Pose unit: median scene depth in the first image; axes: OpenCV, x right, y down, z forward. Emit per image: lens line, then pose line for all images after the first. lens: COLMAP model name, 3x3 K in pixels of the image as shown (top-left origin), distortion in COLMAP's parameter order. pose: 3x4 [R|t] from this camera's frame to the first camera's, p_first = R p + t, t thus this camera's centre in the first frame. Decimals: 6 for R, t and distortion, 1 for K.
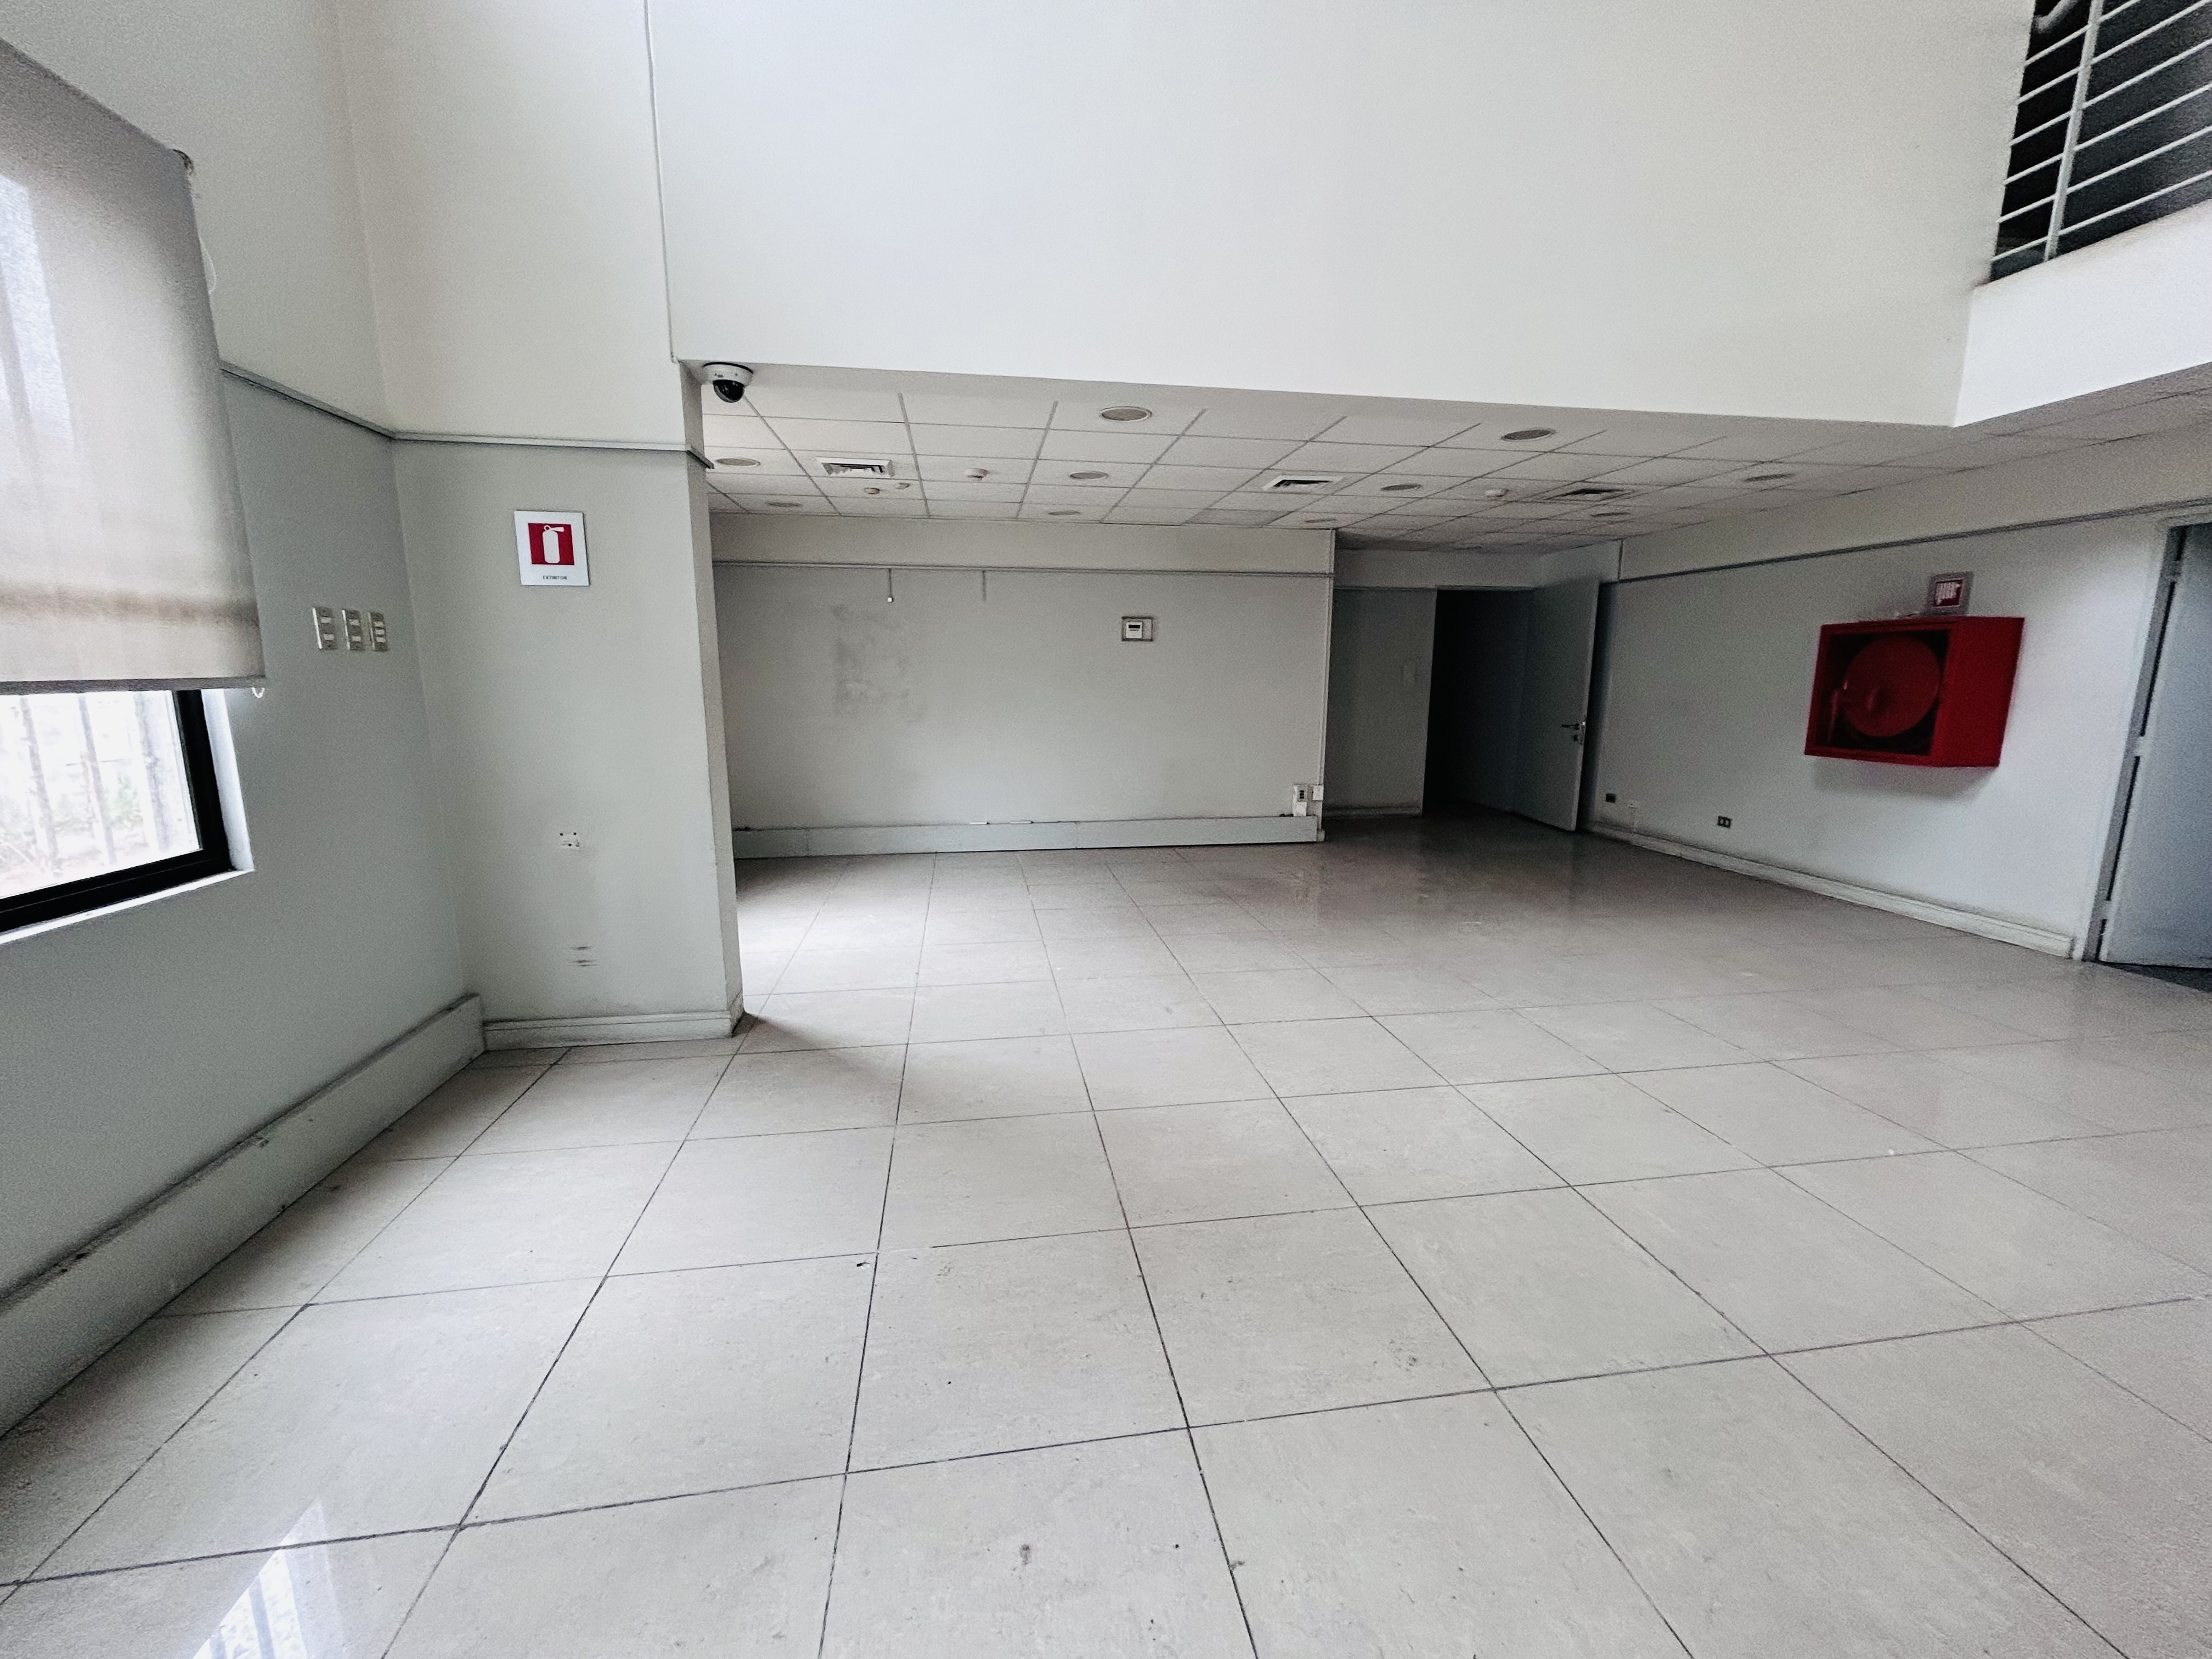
lens RADIAL K [[894.0, 0, 1104.8], [0, 894.0, 831.4], [0, 0, 1]] dist [-0.000596, -0.000264]
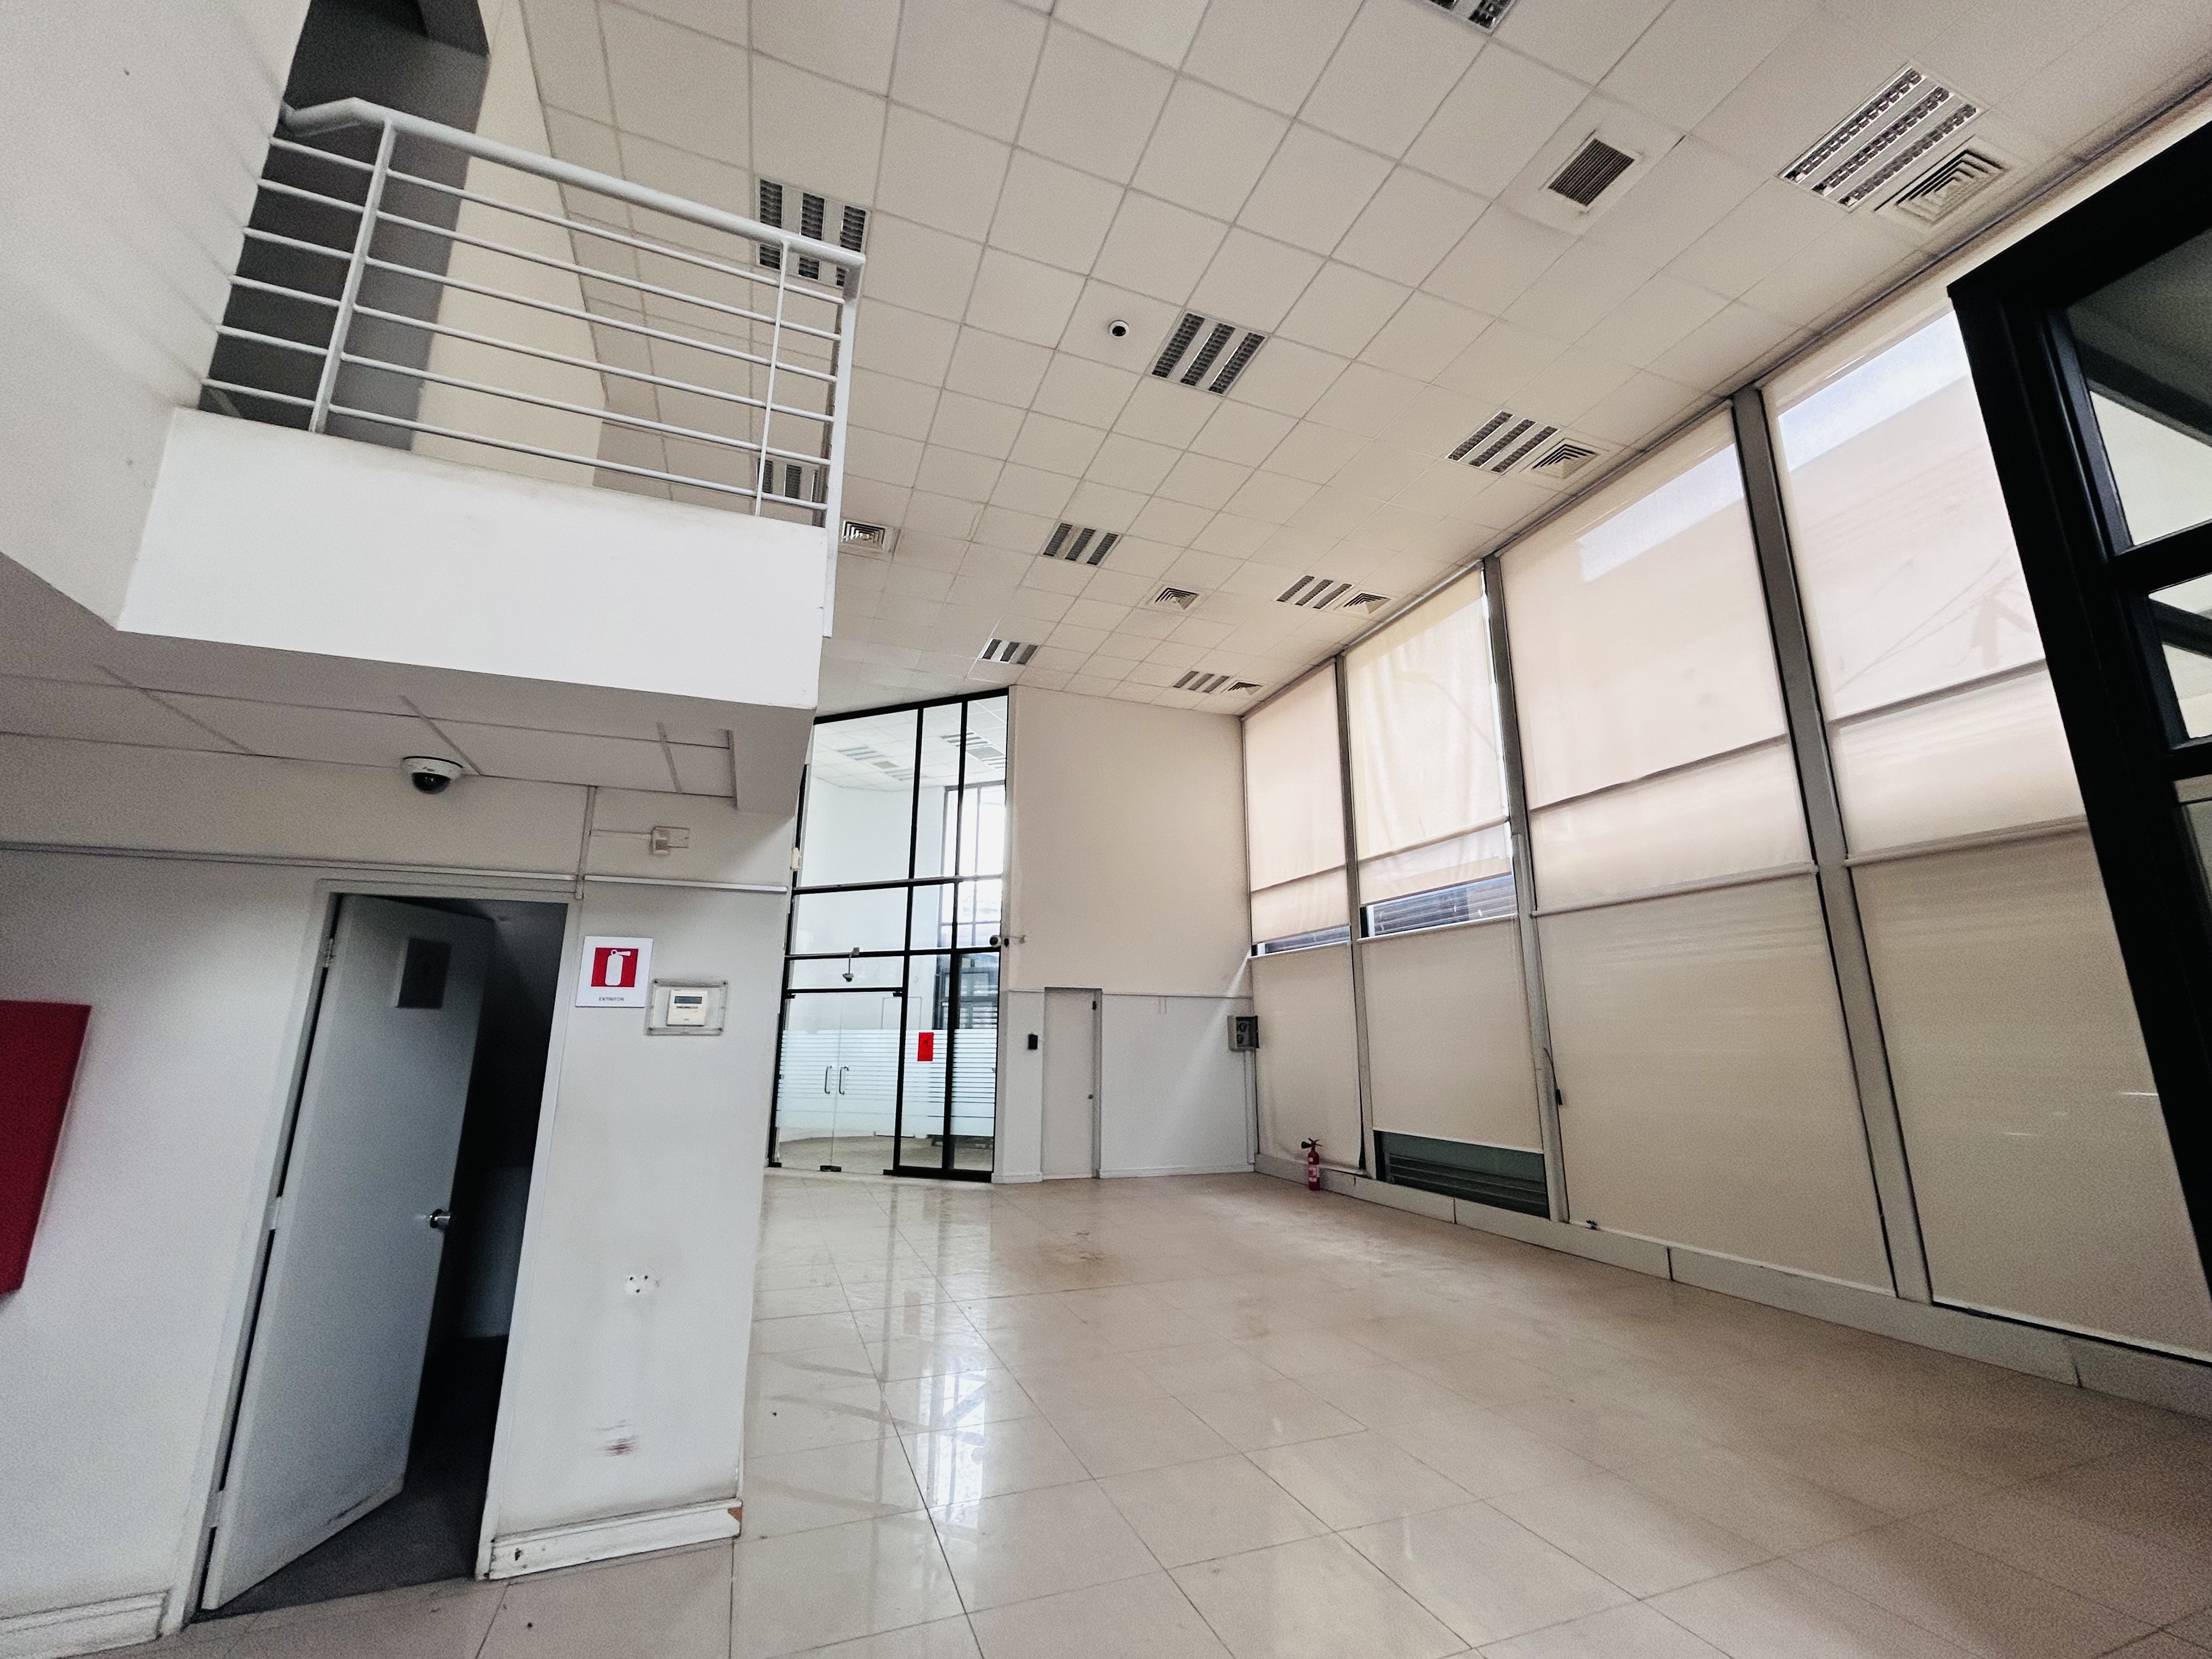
lens RADIAL K [[896.0, 0, 1100.9], [0, 896.0, 828.3], [0, 0, 1]] dist [0.000701, 0.000443]
pose [[-0.210116, 0.221424, 0.952273, 0.296504], [0.169911, 0.967464, -0.187466, -0.122741], [-0.962799, 0.122413, -0.240902, 0.468344]]
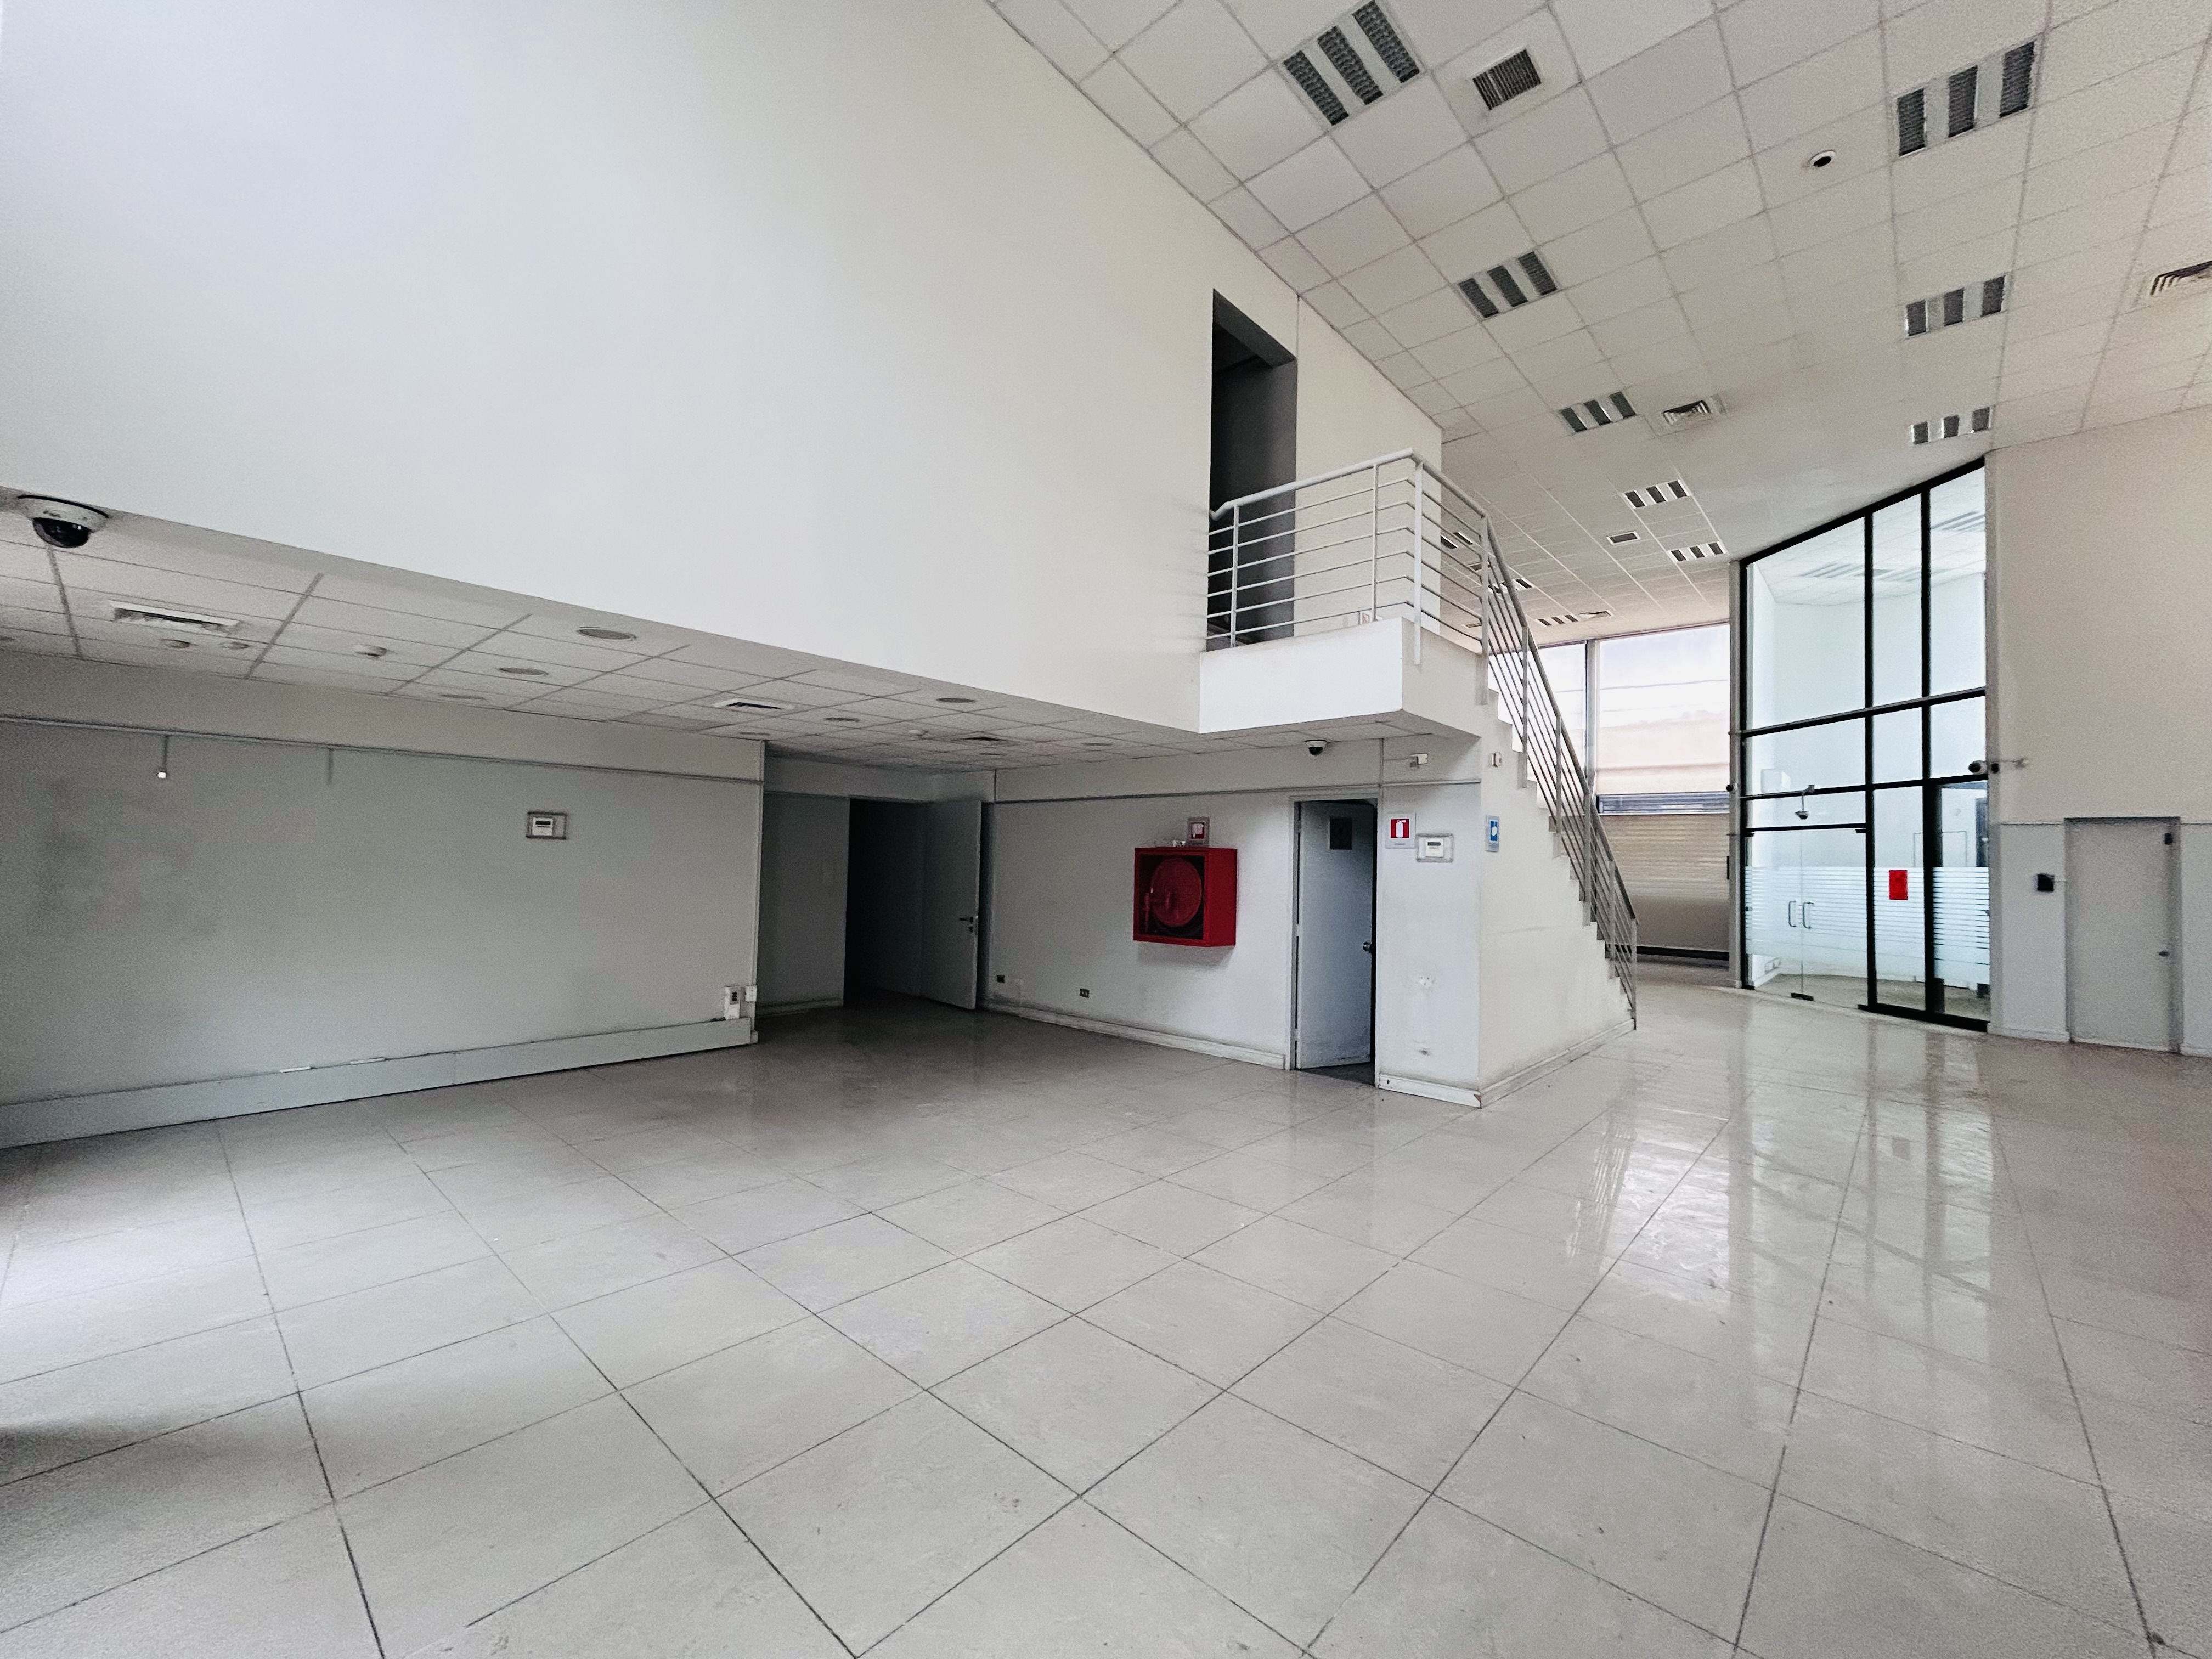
lens RADIAL K [[894.0, 0, 1104.8], [0, 894.0, 831.4], [0, 0, 1]] dist [-0.000596, -0.000264]
pose [[0.779450, 0.037076, 0.625366, -0.120527], [0.089961, 0.981276, -0.170304, -0.022509], [-0.619972, 0.189003, 0.761520, -0.048089]]
